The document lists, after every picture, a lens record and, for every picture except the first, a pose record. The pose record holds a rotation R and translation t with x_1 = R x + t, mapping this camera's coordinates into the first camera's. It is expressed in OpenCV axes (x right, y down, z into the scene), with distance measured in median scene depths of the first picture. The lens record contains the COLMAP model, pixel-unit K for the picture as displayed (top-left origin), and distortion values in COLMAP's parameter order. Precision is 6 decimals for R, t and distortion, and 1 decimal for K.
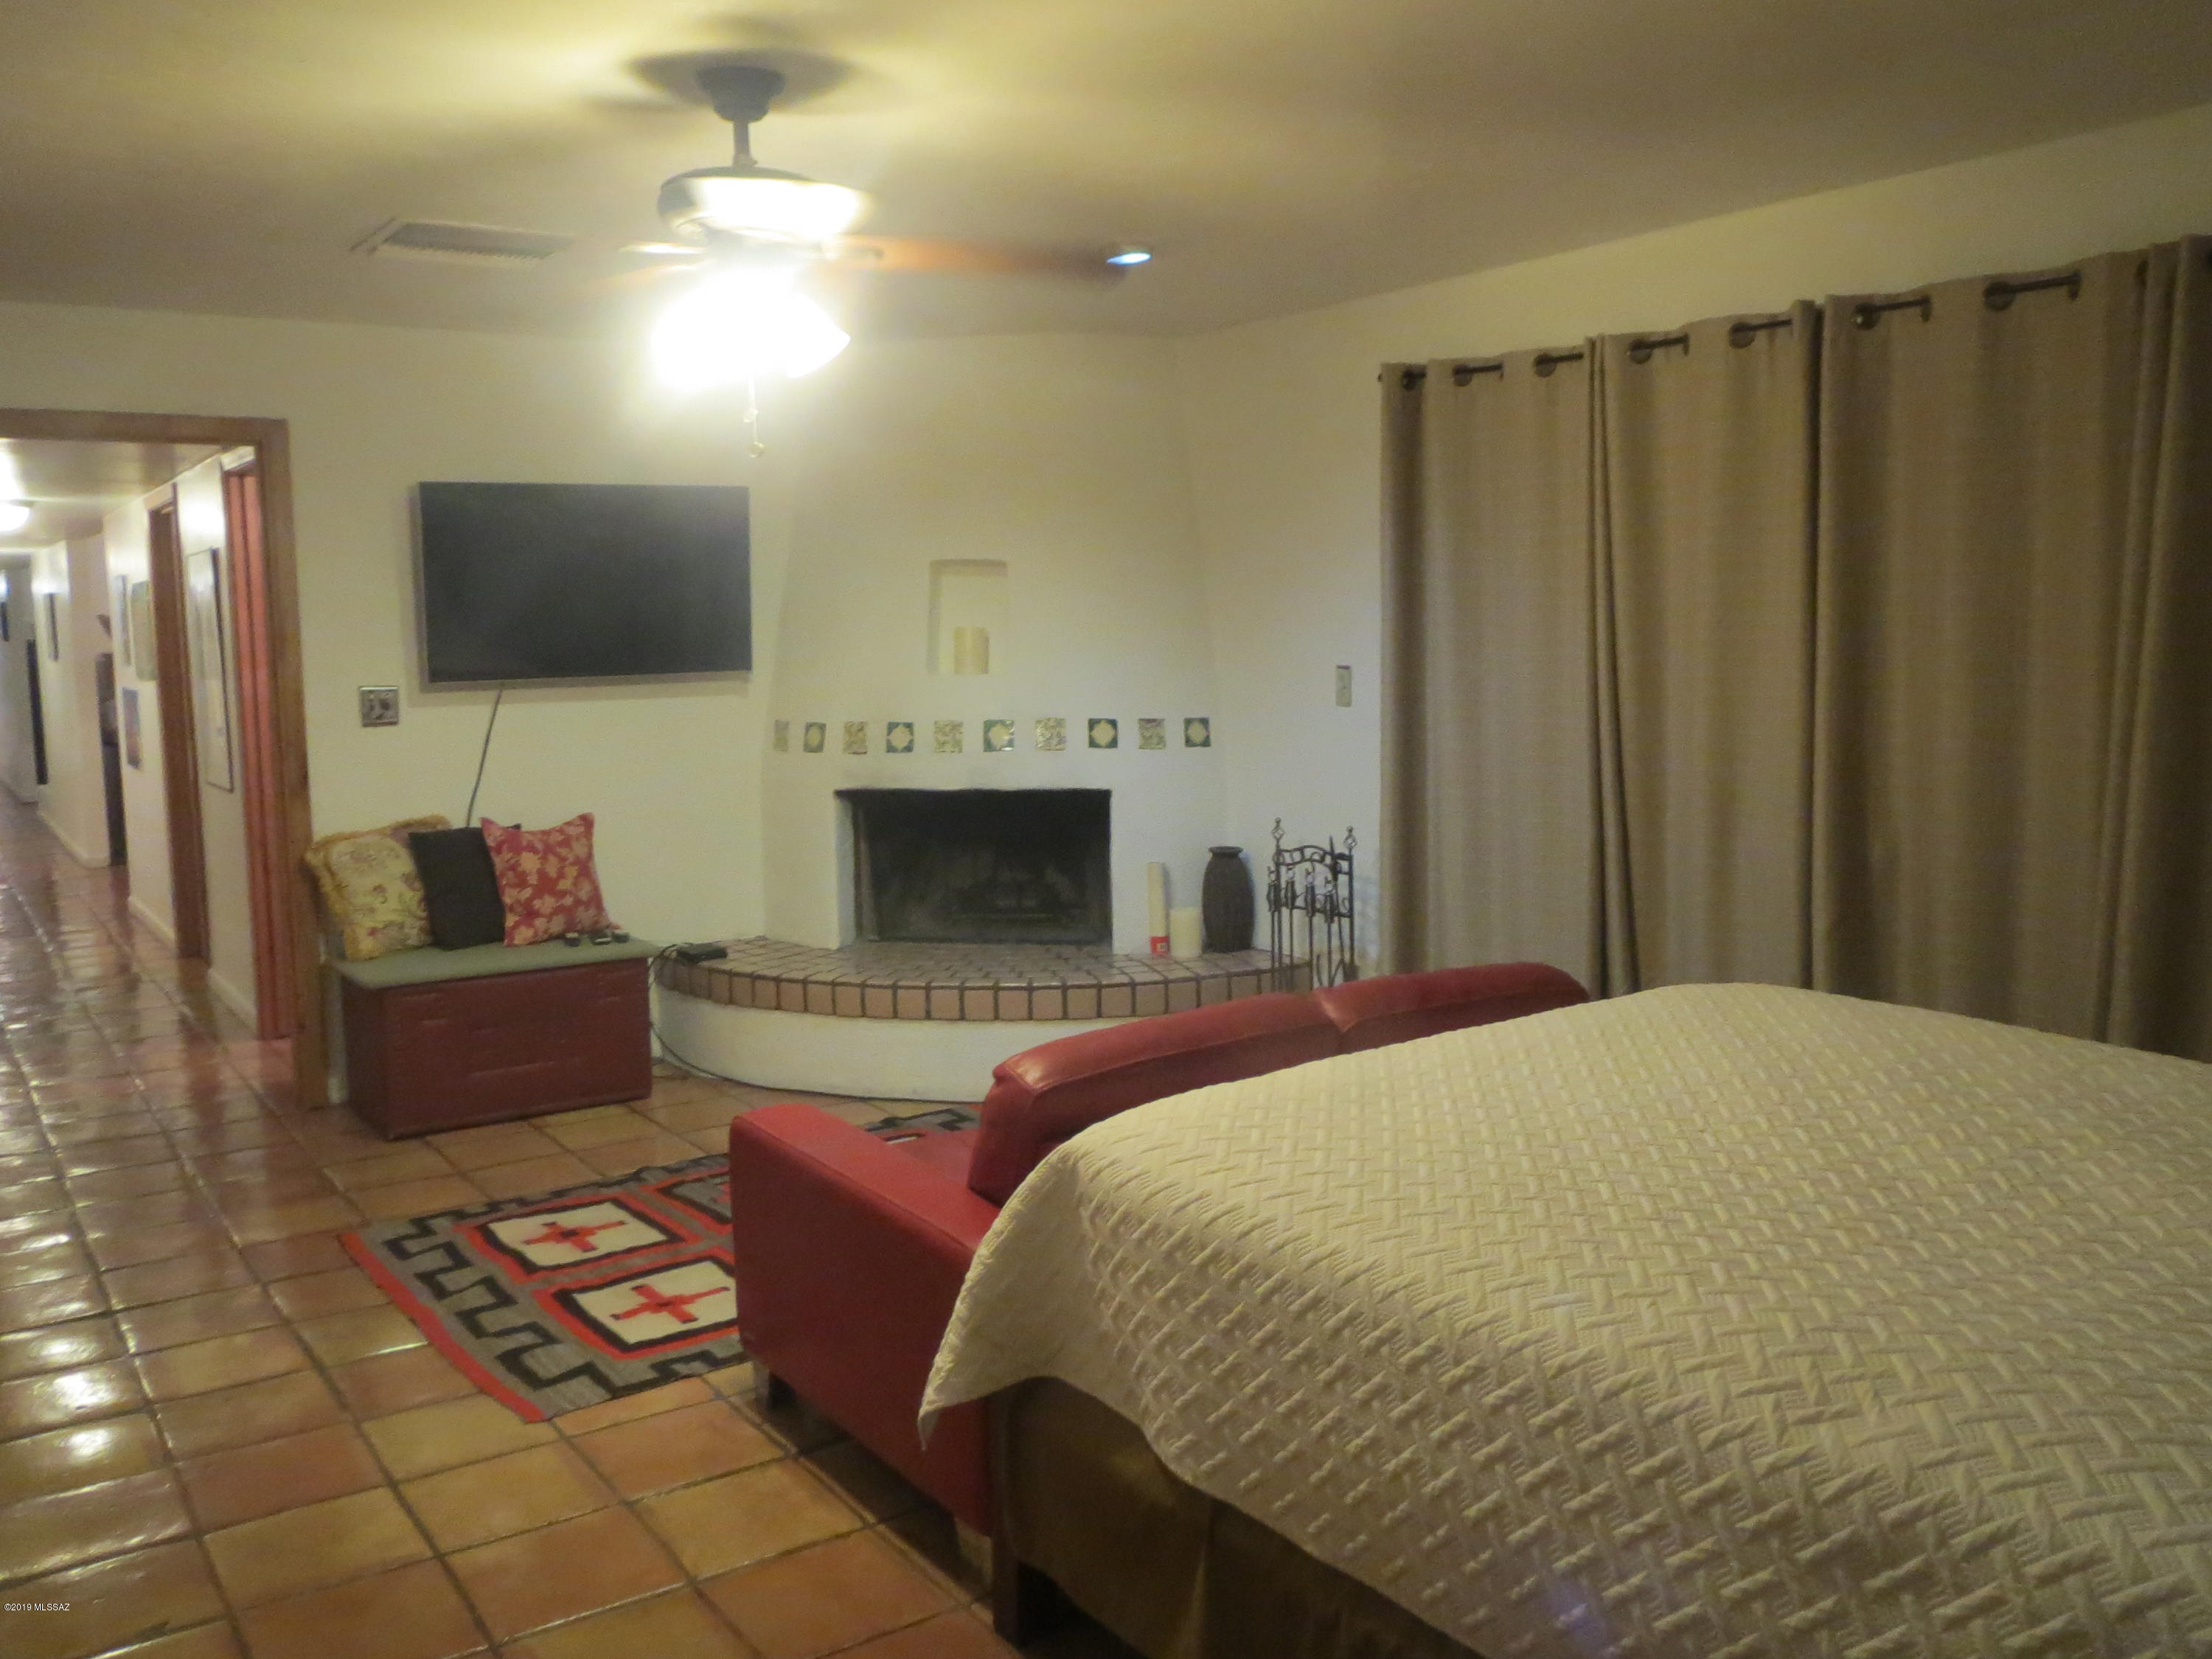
lens RADIAL K [[1834.7, 0, 1100.8], [0, 1834.7, 820.4], [0, 0, 1]] dist [-0.046487, 0.044890]
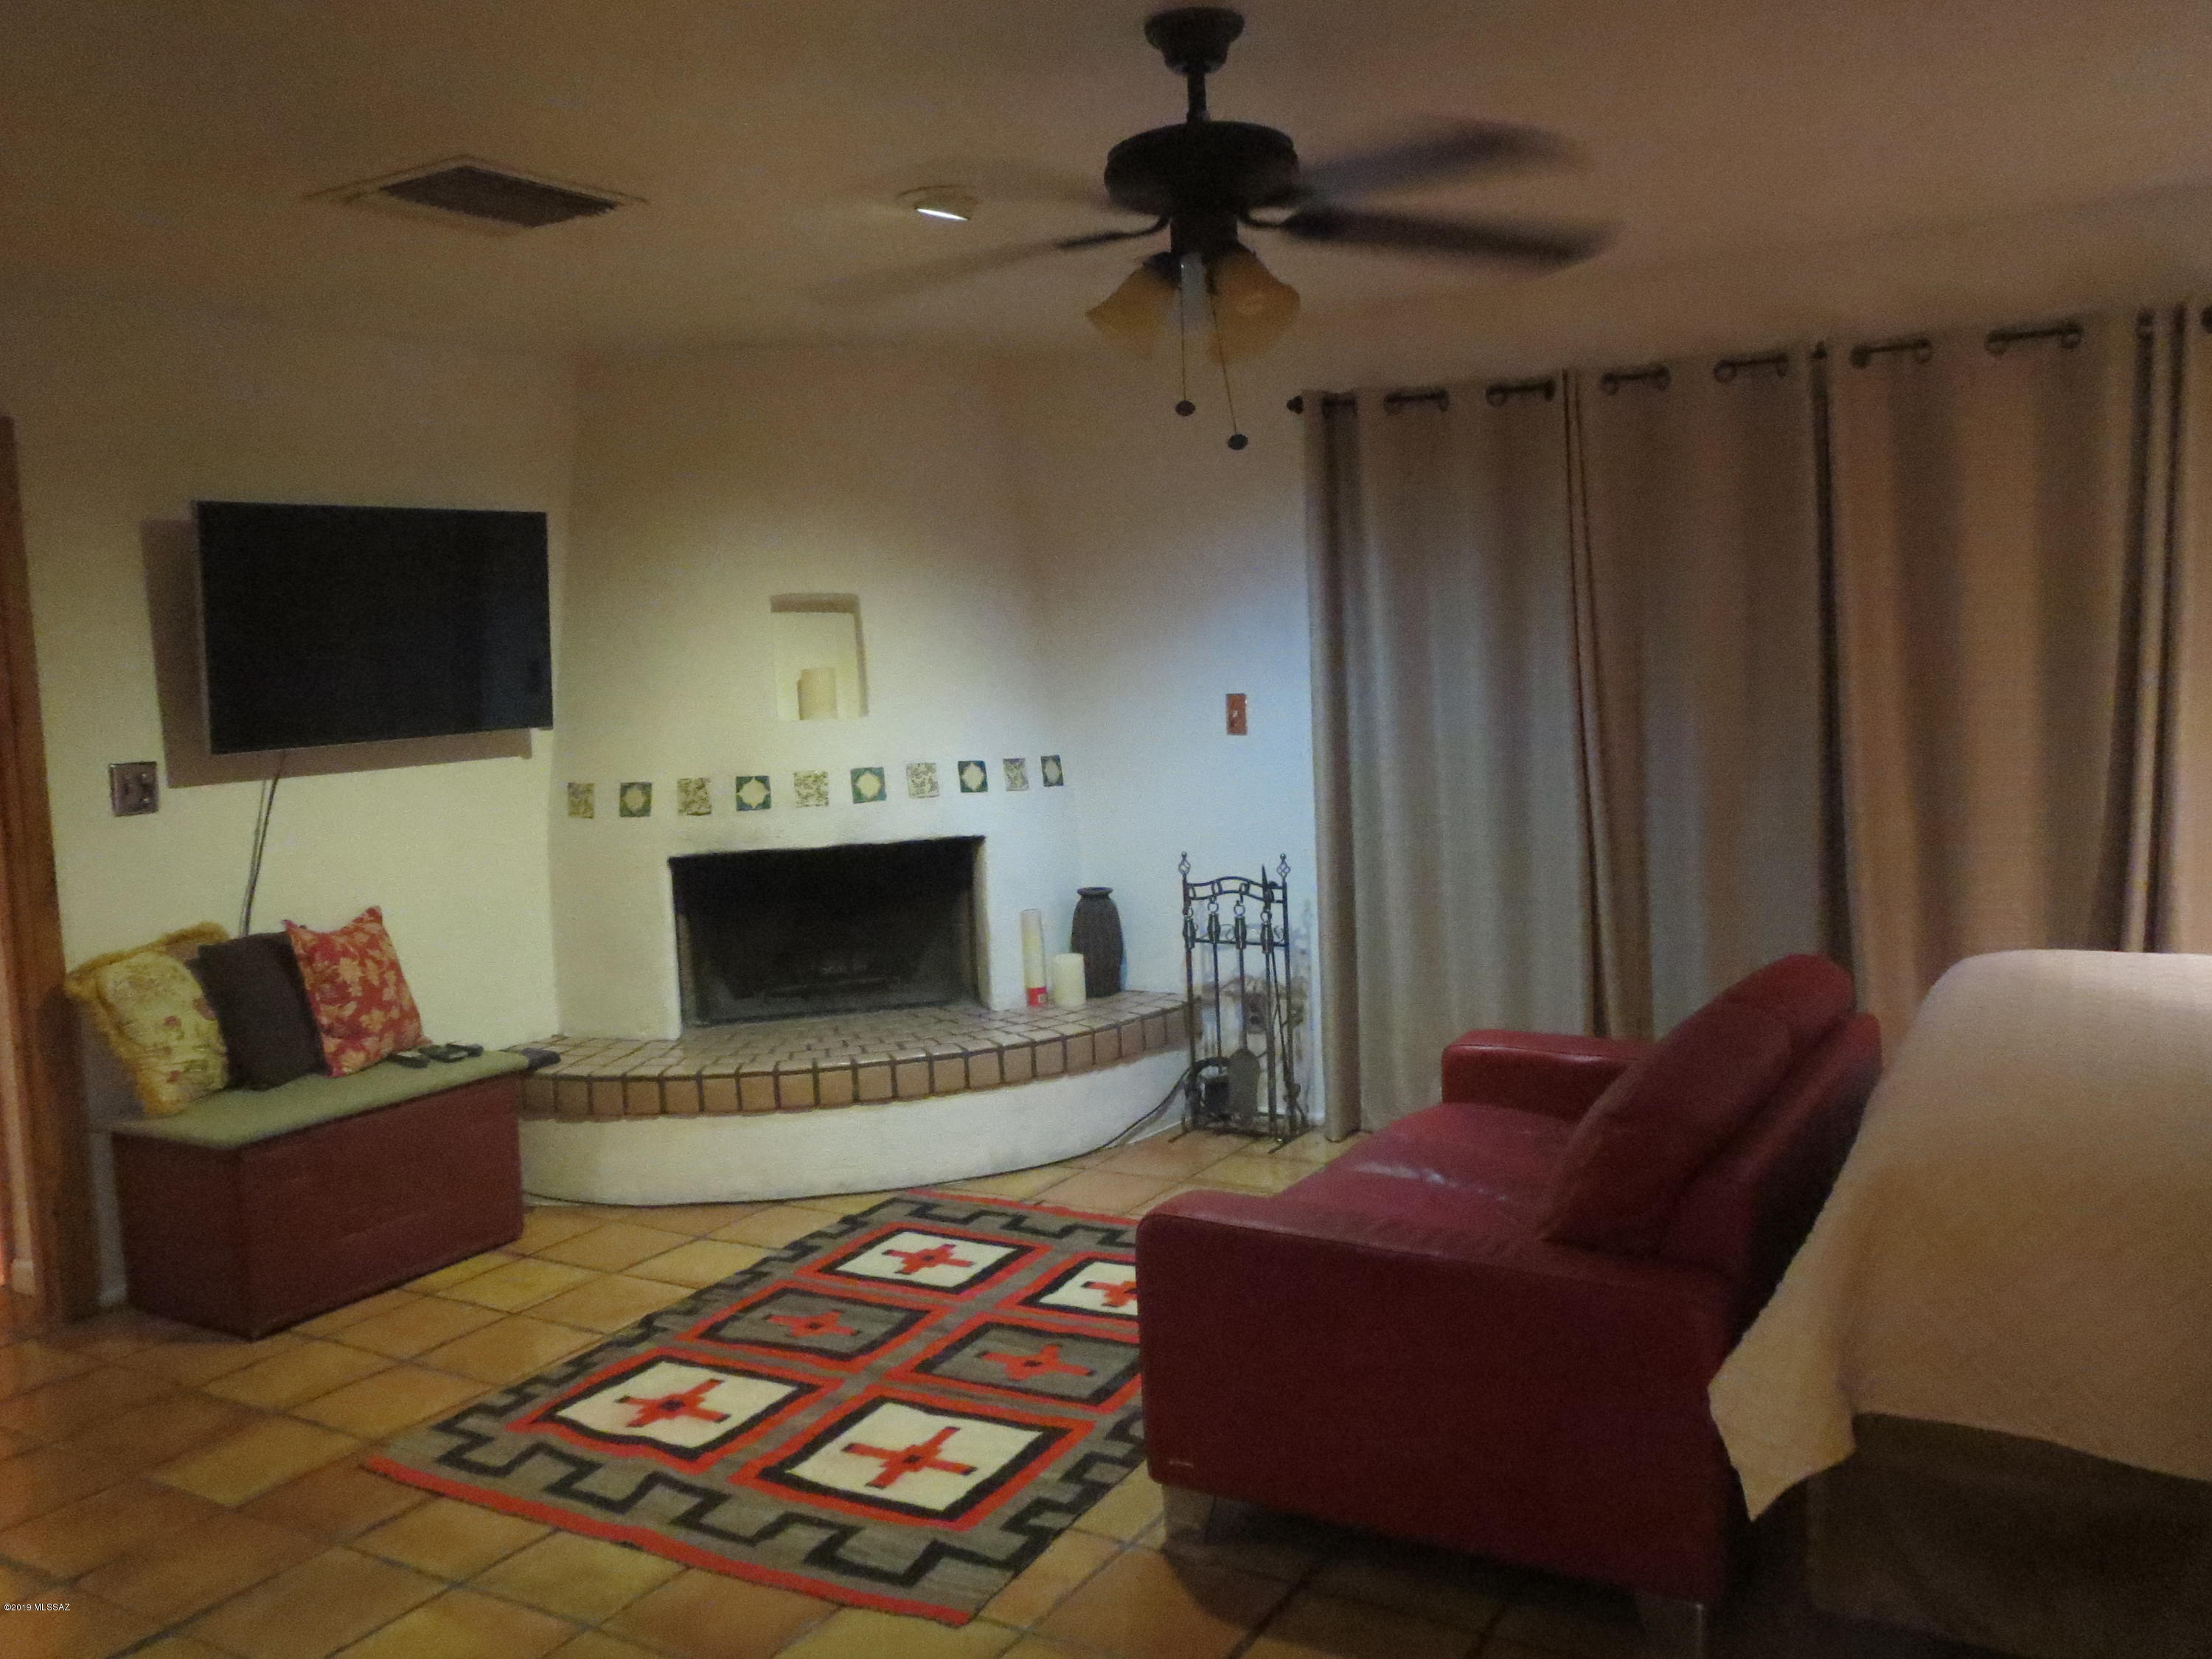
lens RADIAL K [[1834.7, 0, 1099.4], [0, 1834.7, 834.9], [0, 0, 1]] dist [-0.046487, 0.044890]
pose [[0.910444, -0.064141, 0.408629, -0.501480], [0.072084, 0.997390, -0.004049, -0.014409], [-0.407303, 0.033142, 0.912692, 0.188235]]
